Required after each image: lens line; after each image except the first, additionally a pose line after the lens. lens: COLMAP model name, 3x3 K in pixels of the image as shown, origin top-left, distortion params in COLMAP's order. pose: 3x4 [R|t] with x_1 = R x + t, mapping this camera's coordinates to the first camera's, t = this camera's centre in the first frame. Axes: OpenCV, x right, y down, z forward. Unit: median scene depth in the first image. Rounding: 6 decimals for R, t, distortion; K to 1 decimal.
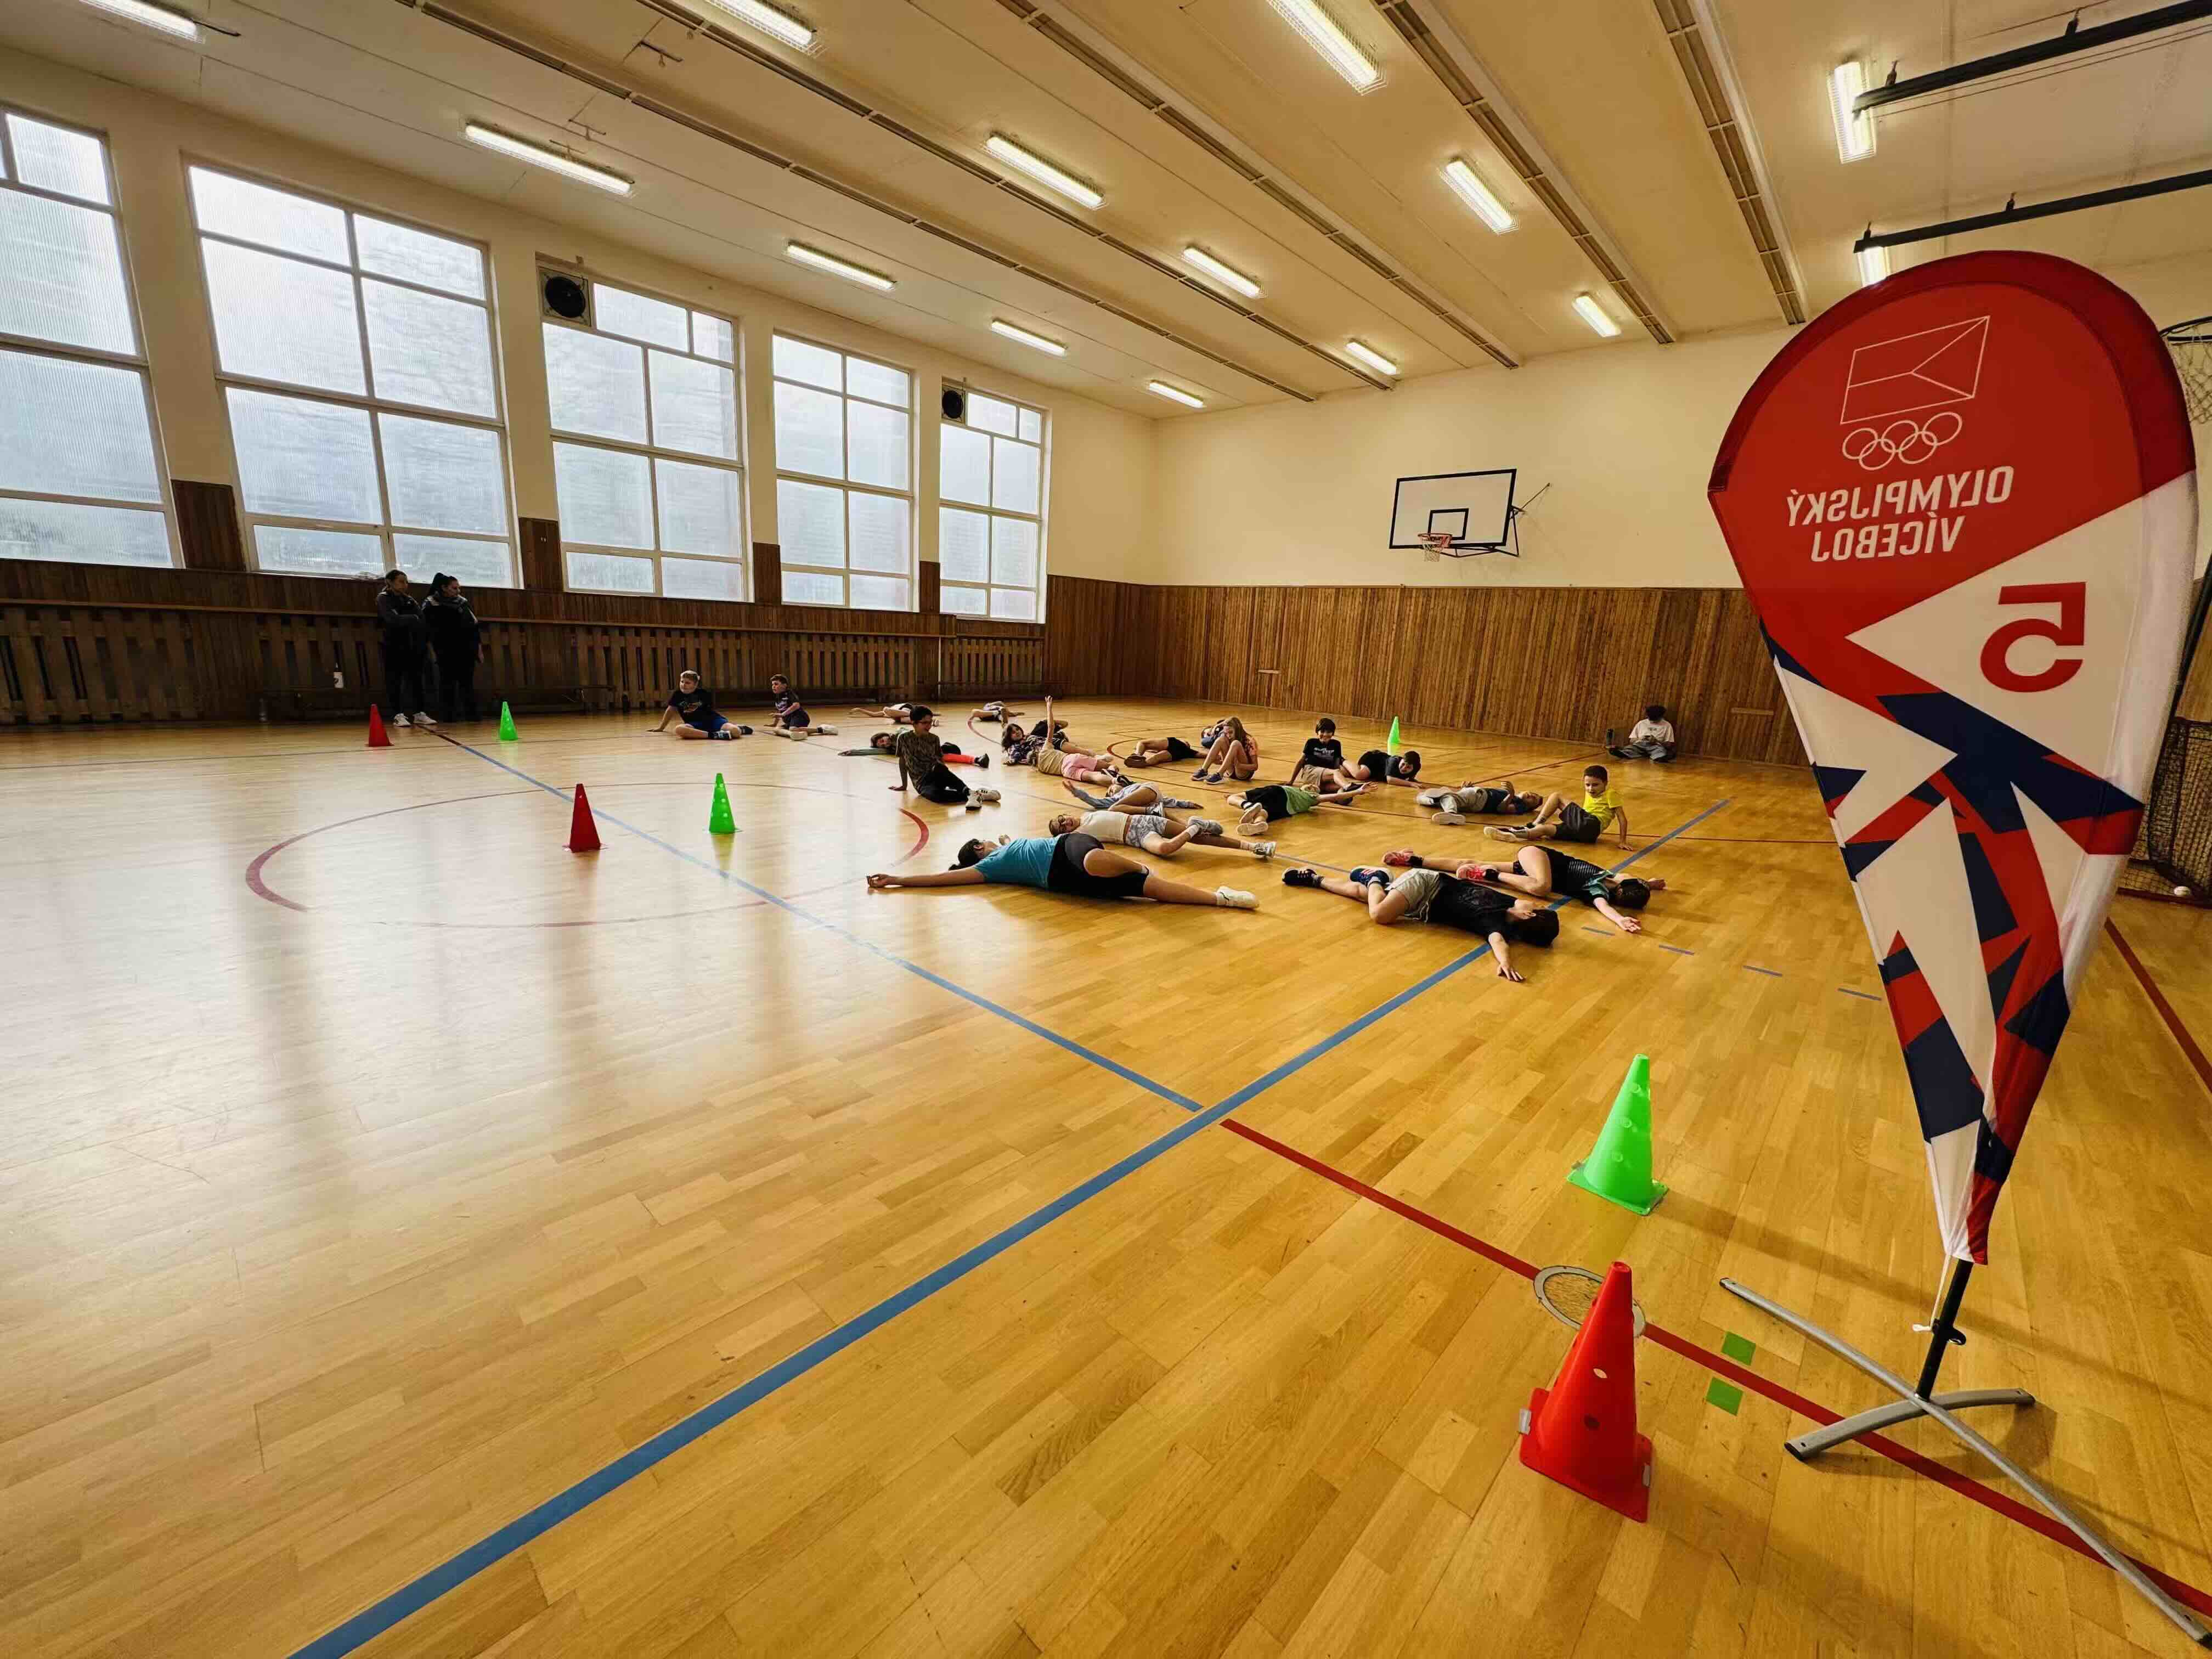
lens RADIAL K [[873.9, 0, 1110.0], [0, 873.9, 825.9], [0, 0, 1]] dist [-0.001235, 0.000160]
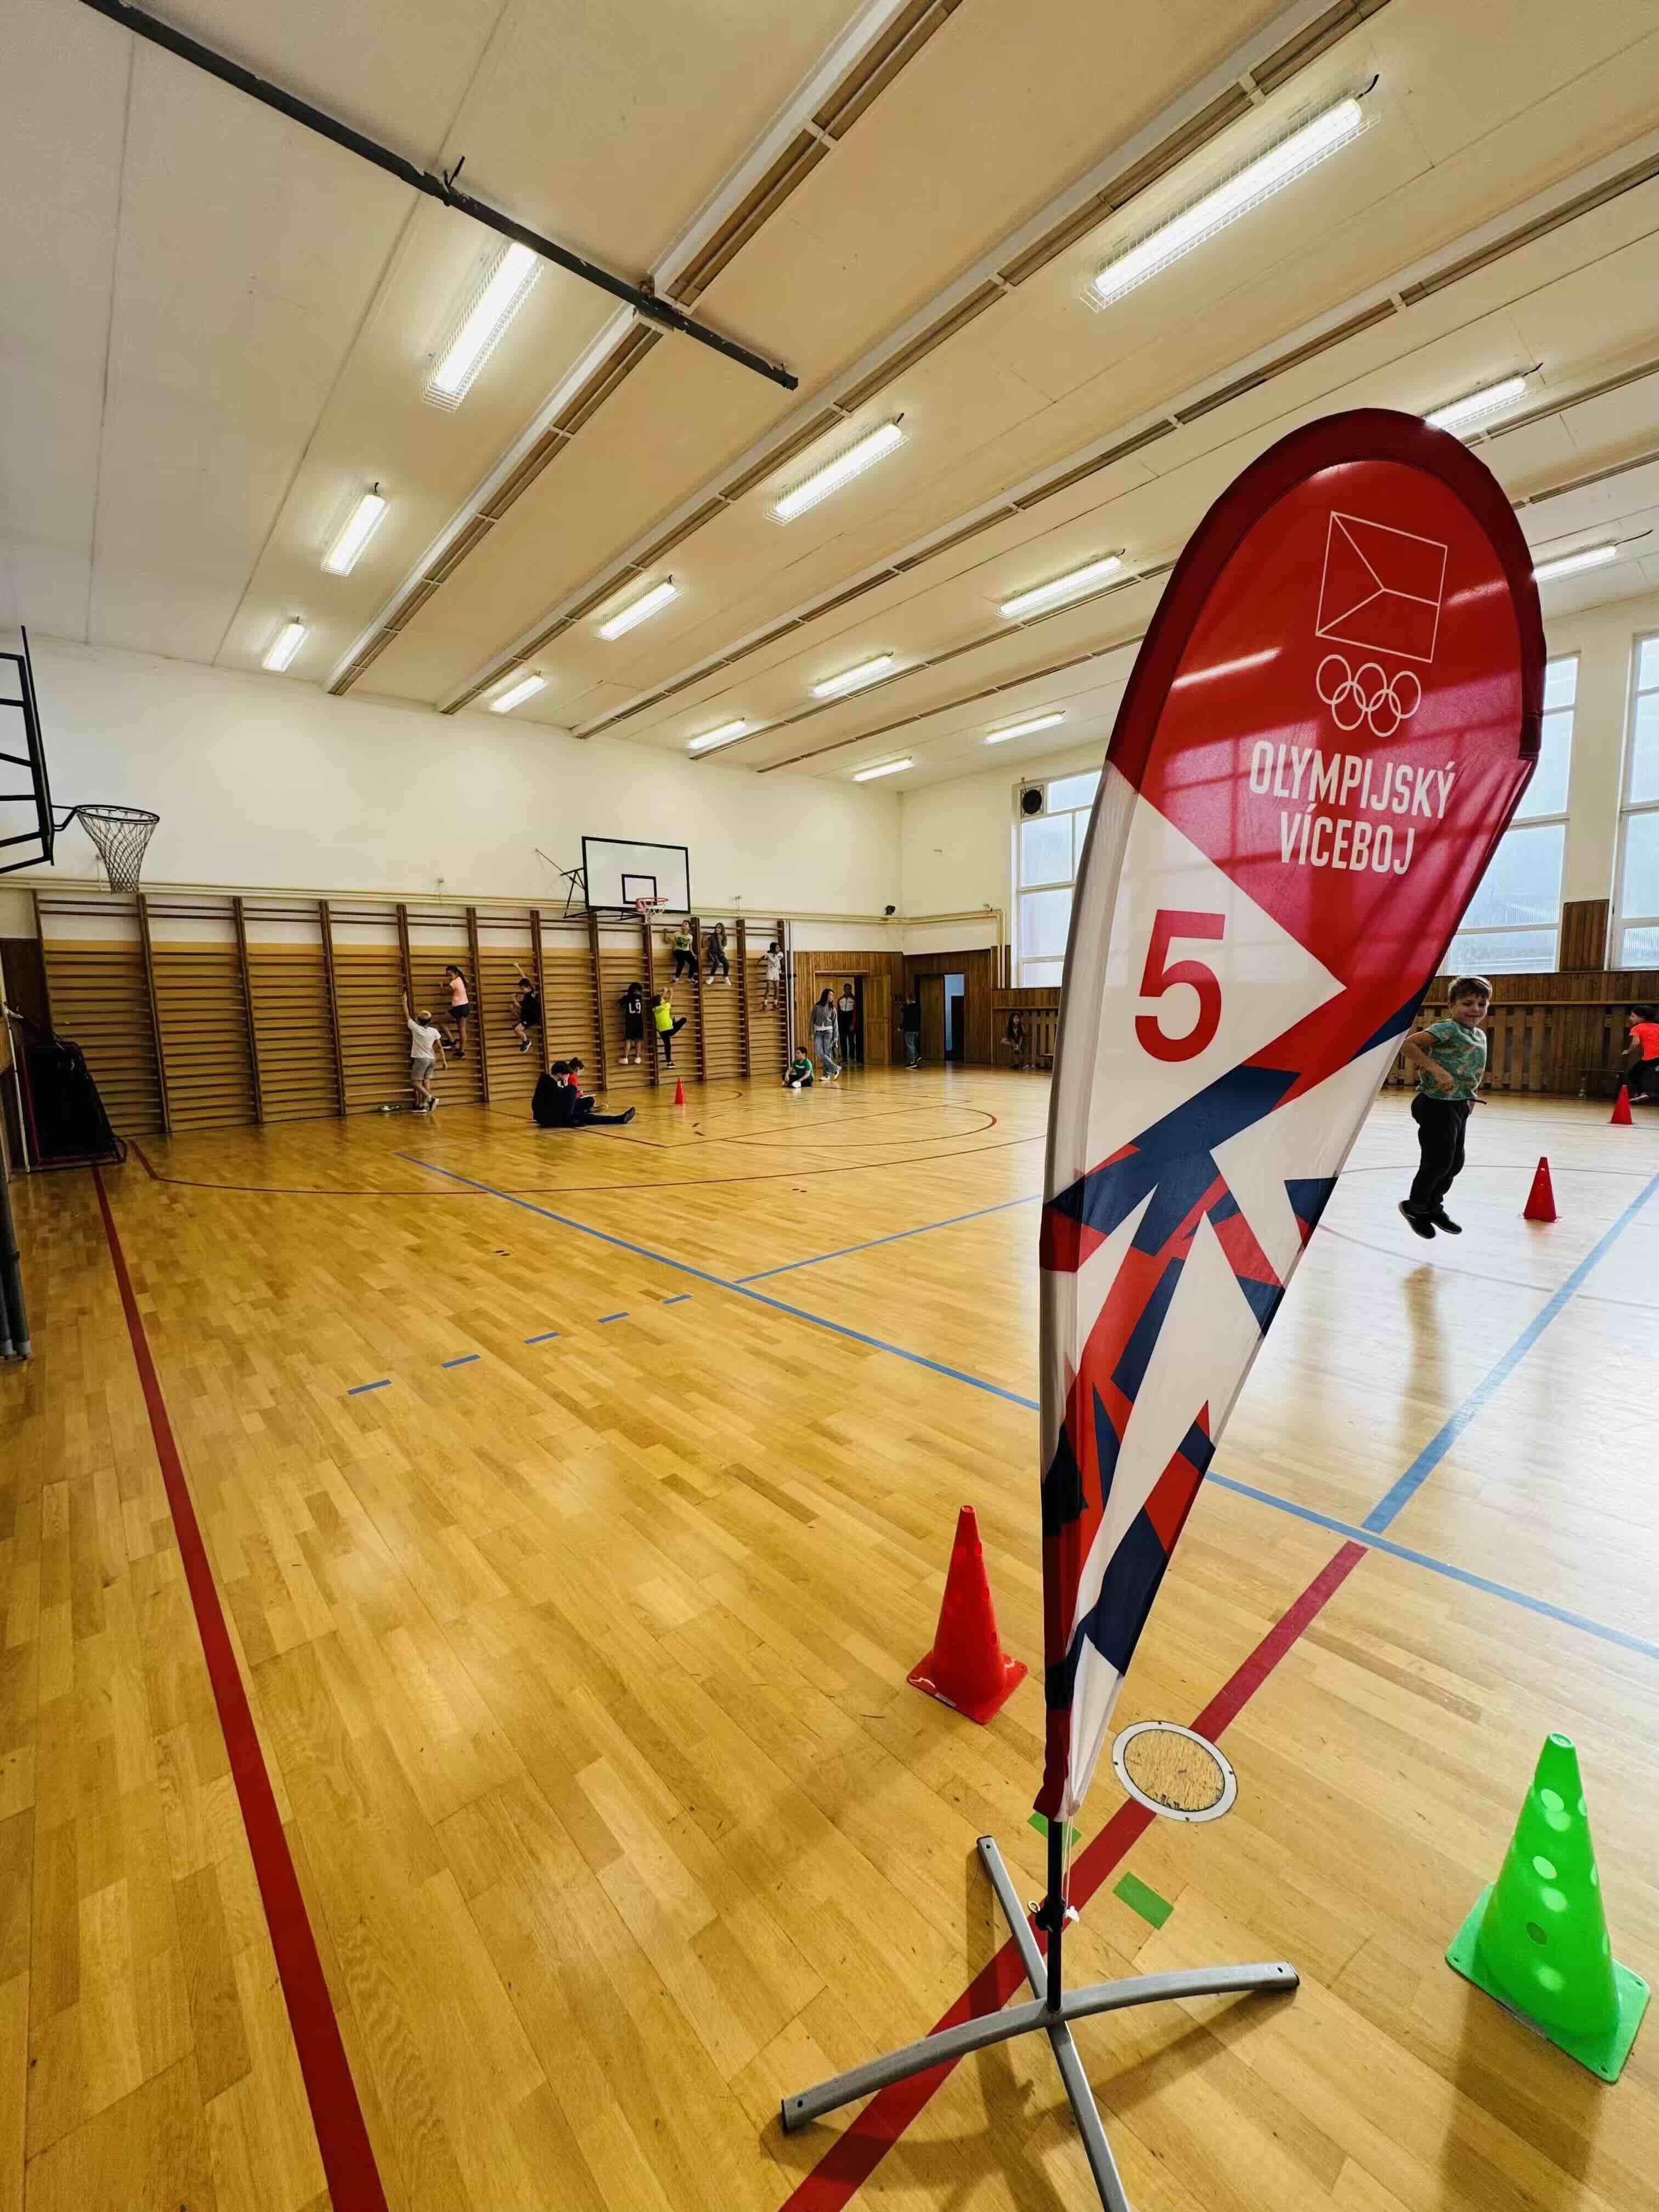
lens RADIAL K [[873.9, 0, 827.1], [0, 873.9, 1101.6], [0, 0, 1]] dist [-0.001235, 0.000160]
pose [[-0.100668, 0.070128, -0.992446, 1.024967], [-0.197333, 0.976288, 0.089002, -0.069441], [0.975154, 0.204802, -0.084442, 0.457129]]
